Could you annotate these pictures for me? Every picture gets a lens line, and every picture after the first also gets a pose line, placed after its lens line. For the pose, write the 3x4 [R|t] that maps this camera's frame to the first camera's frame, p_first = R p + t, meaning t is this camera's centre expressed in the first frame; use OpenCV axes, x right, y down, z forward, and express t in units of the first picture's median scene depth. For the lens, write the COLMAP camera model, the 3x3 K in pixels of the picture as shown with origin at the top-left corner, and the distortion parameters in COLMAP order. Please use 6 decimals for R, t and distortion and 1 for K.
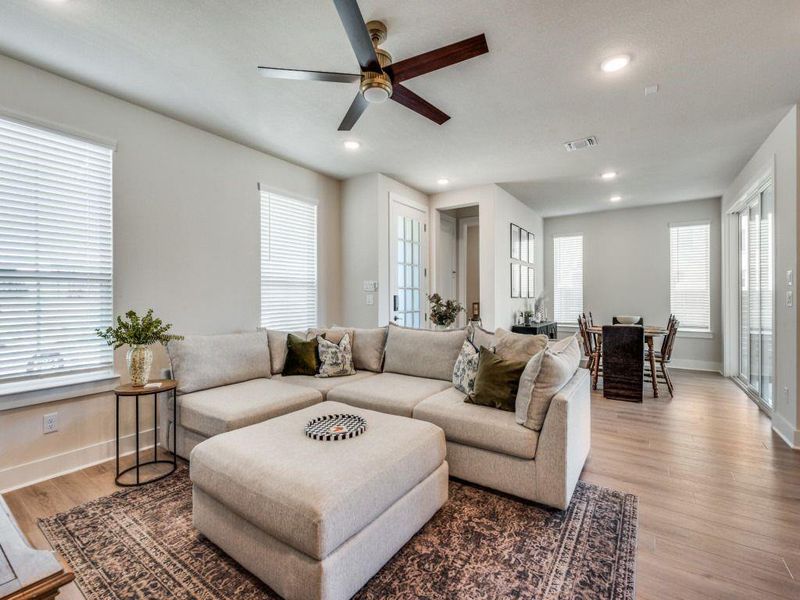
lens RADIAL K [[355.8, 0, 404.5], [0, 355.8, 295.3], [0, 0, 1]] dist [-0.001114, -0.000234]
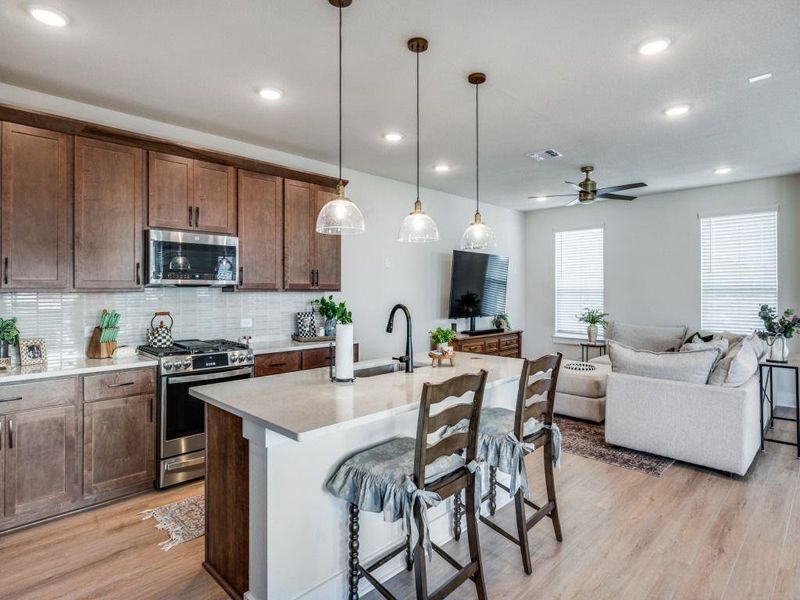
lens RADIAL K [[440.9, 0, 395.1], [0, 440.9, 284.8], [0, 0, 1]] dist [-0.005171, 0.003818]
pose [[-0.195422, -0.011648, -0.980650, 1.169783], [0.003666, 0.999914, -0.012607, -0.037067], [0.980712, -0.006059, -0.195363, 0.208179]]
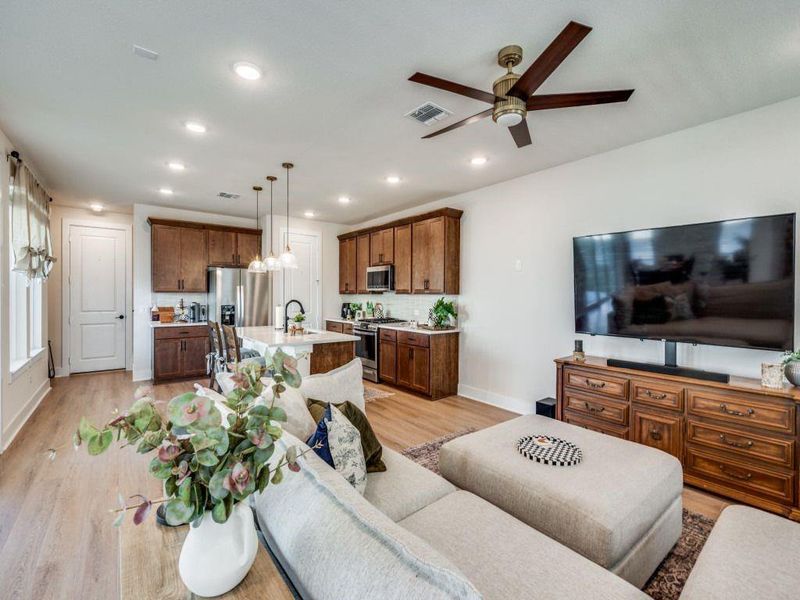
lens RADIAL K [[355.8, 0, 404.0], [0, 355.8, 296.3], [0, 0, 1]] dist [-0.001114, -0.000234]
pose [[-0.953025, -0.003382, 0.302873, -0.047875], [-0.002758, 0.999993, 0.002489, -0.031423], [-0.302880, 0.001537, -0.953028, 0.961323]]
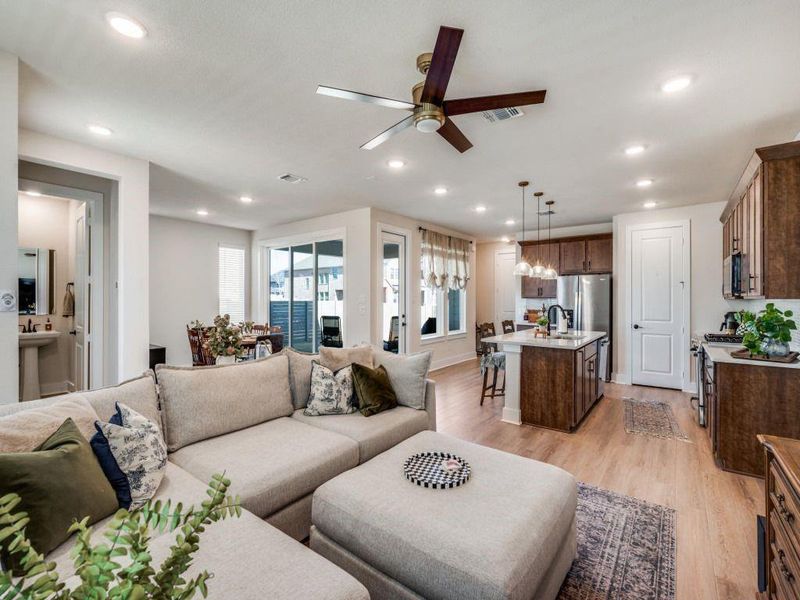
lens RADIAL K [[355.8, 0, 402.5], [0, 355.8, 296.3], [0, 0, 1]] dist [-0.001114, -0.000234]
pose [[0.068792, 0.009950, 0.997581, -0.509404], [-0.004109, 0.999945, -0.009691, -0.030120], [-0.997623, -0.003432, 0.068829, 0.468578]]
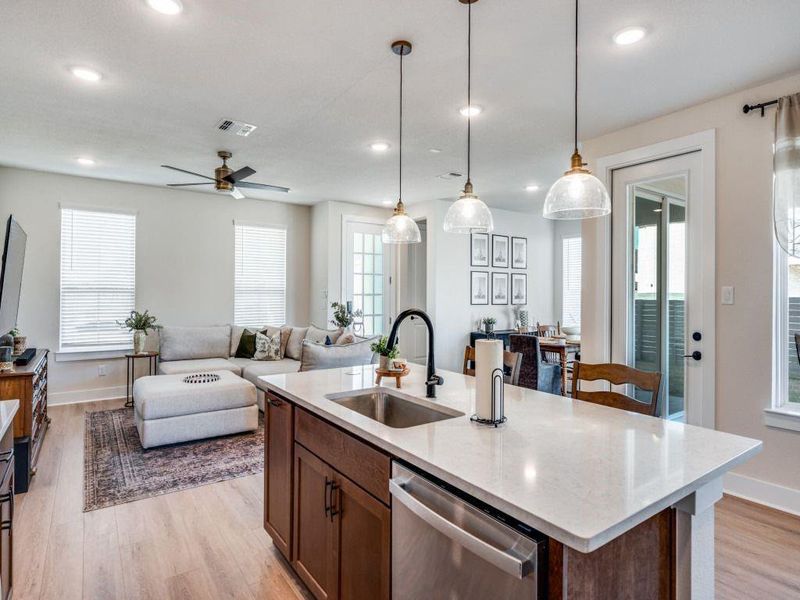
lens RADIAL K [[440.9, 0, 398.5], [0, 440.9, 292.3], [0, 0, 1]] dist [-0.005171, 0.003818]
pose [[0.936754, 0.010031, -0.349846, 0.693727], [-0.010324, 0.999946, 0.001026, -0.035954], [0.349837, 0.002651, 0.936807, -0.337548]]
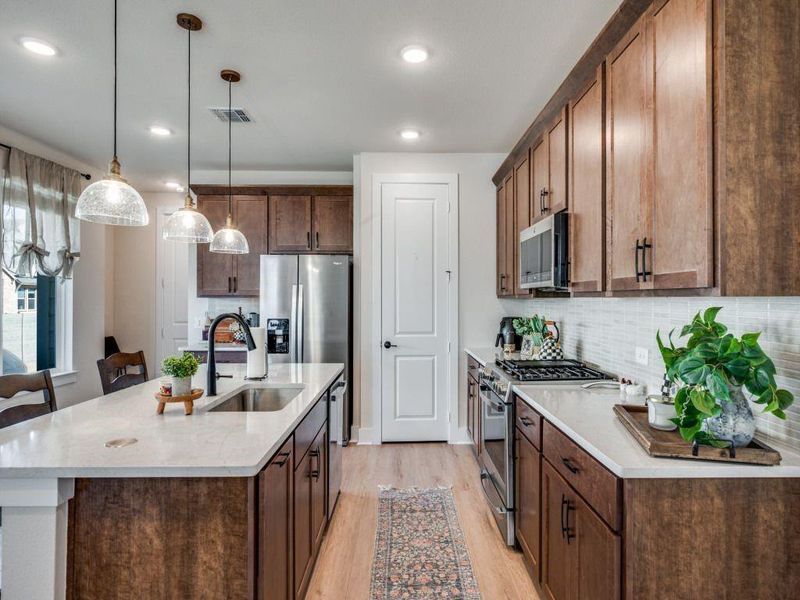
lens RADIAL K [[440.9, 0, 406.8], [0, 440.9, 295.9], [0, 0, 1]] dist [-0.005171, 0.003818]
pose [[-0.564026, 0.009433, 0.825703, 0.039662], [0.000491, 0.999938, -0.011088, -0.031059], [-0.825757, -0.005849, -0.563996, 0.208487]]
